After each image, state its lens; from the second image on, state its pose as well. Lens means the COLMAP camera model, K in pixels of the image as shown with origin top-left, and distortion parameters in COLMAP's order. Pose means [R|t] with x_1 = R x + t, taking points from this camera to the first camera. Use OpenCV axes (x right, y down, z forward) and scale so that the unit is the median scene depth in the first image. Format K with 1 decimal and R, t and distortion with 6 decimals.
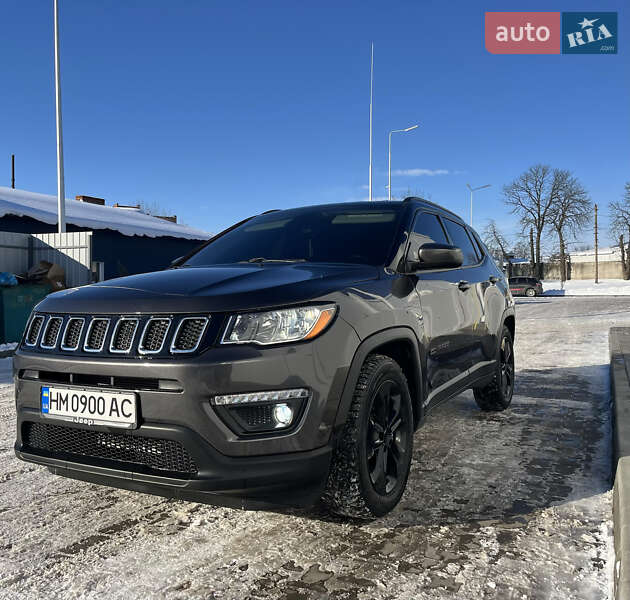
lens RADIAL K [[578.3, 0, 318.4], [0, 578.3, 297.4], [0, 0, 1]] dist [0.060671, 0.016736]
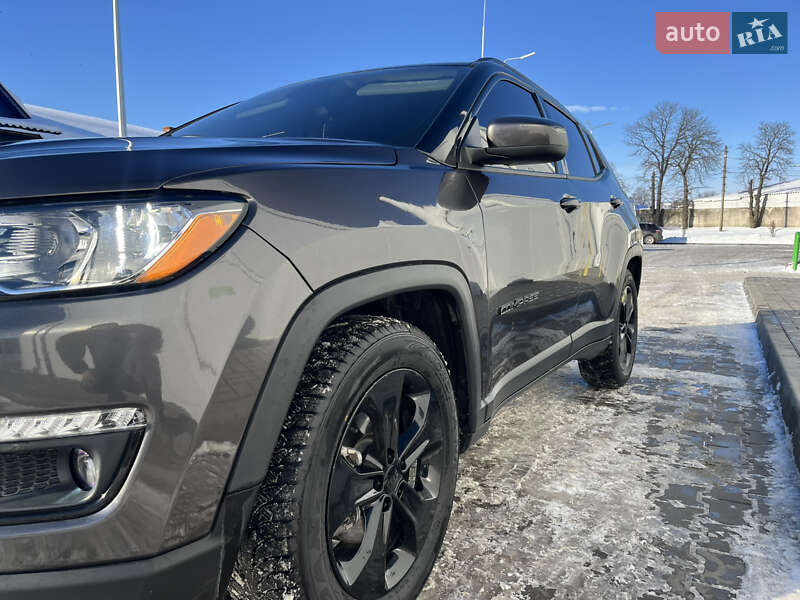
lens RADIAL K [[580.4, 0, 394.9], [0, 580.4, 296.8], [0, 0, 1]] dist [0.050703, -0.034222]
pose [[0.998215, 0.022469, -0.055326, 0.096082], [-0.017220, 0.995463, 0.093574, 0.023505], [0.057178, -0.092455, 0.994074, 0.342003]]
